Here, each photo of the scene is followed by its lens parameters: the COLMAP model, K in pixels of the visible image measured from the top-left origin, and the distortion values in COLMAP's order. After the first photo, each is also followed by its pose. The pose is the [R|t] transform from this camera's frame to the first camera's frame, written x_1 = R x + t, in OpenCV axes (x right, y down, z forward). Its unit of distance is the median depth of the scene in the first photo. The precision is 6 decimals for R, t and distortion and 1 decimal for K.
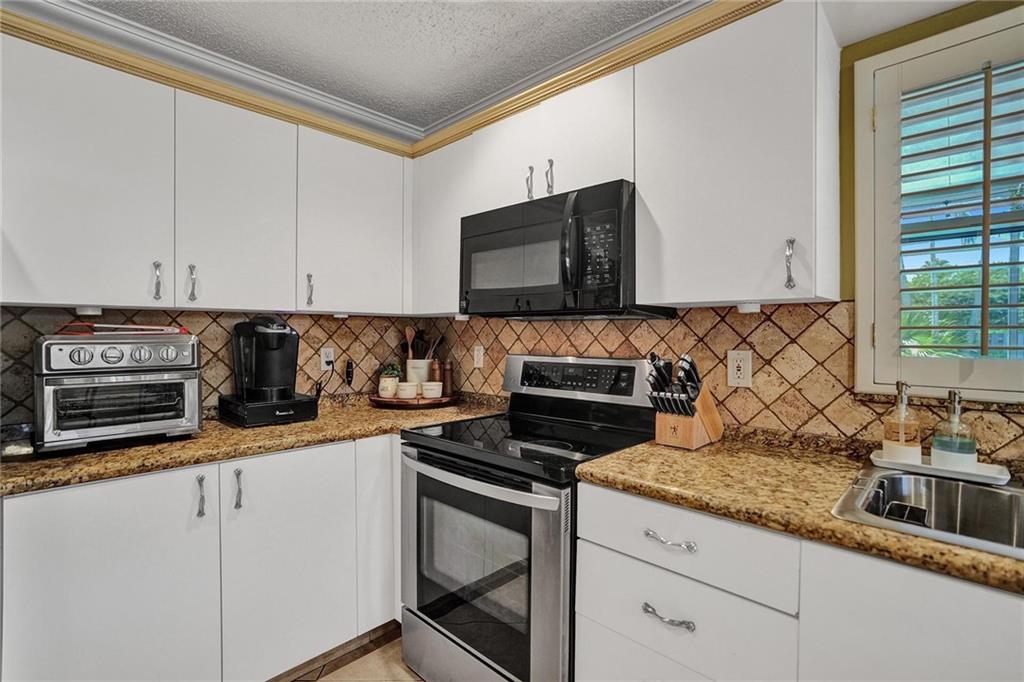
lens RADIAL K [[479.8, 0, 512.0], [0, 479.8, 341.0], [0, 0, 1]] dist [-0.055767, 0.027386]
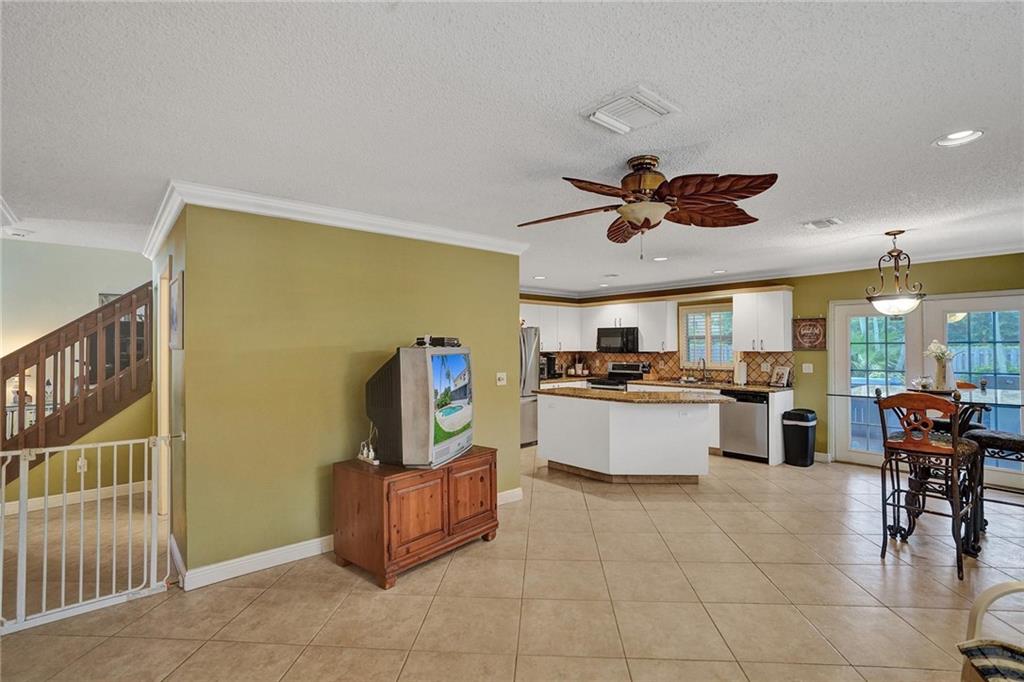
lens RADIAL K [[481.8, 0, 507.3], [0, 481.8, 331.9], [0, 0, 1]] dist [-0.054724, 0.028712]
pose [[0.994938, -0.004166, -0.100401, -0.477995], [-0.000805, 0.998778, -0.049424, -0.025191], [0.100484, 0.049255, 0.993719, -3.295117]]
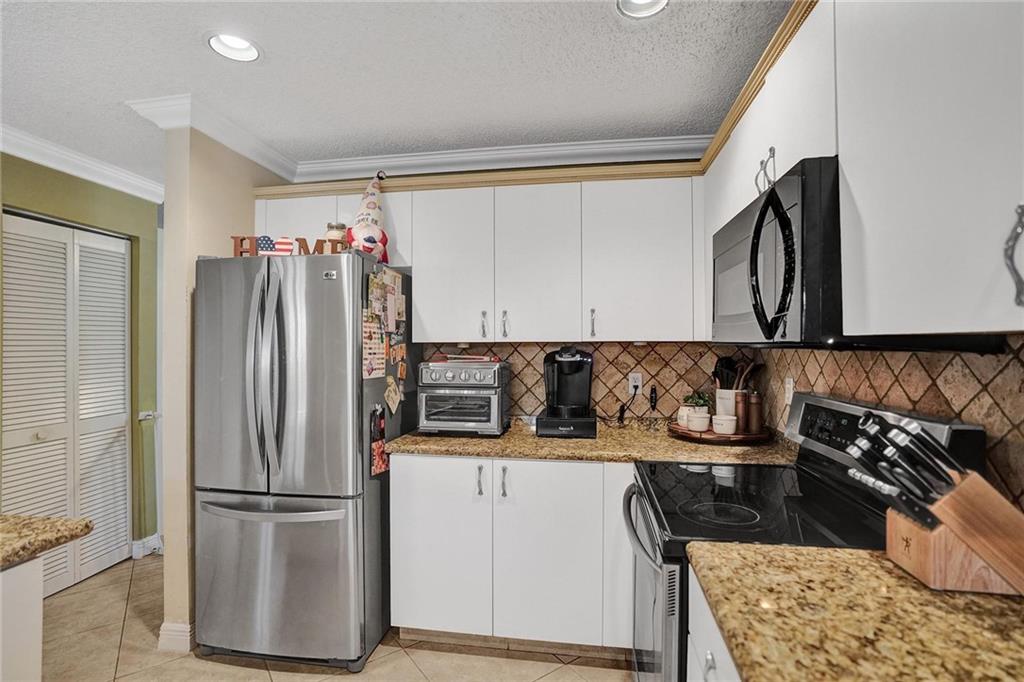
lens RADIAL K [[484.0, 0, 512.0], [0, 484.0, 341.0], [0, 0, 1]] dist [-0.058469, 0.021284]
pose [[0.565288, -0.010226, -0.824830, 0.431047], [-0.010355, 0.999756, -0.019492, -0.041493], [0.824829, 0.019560, 0.565045, 0.196632]]
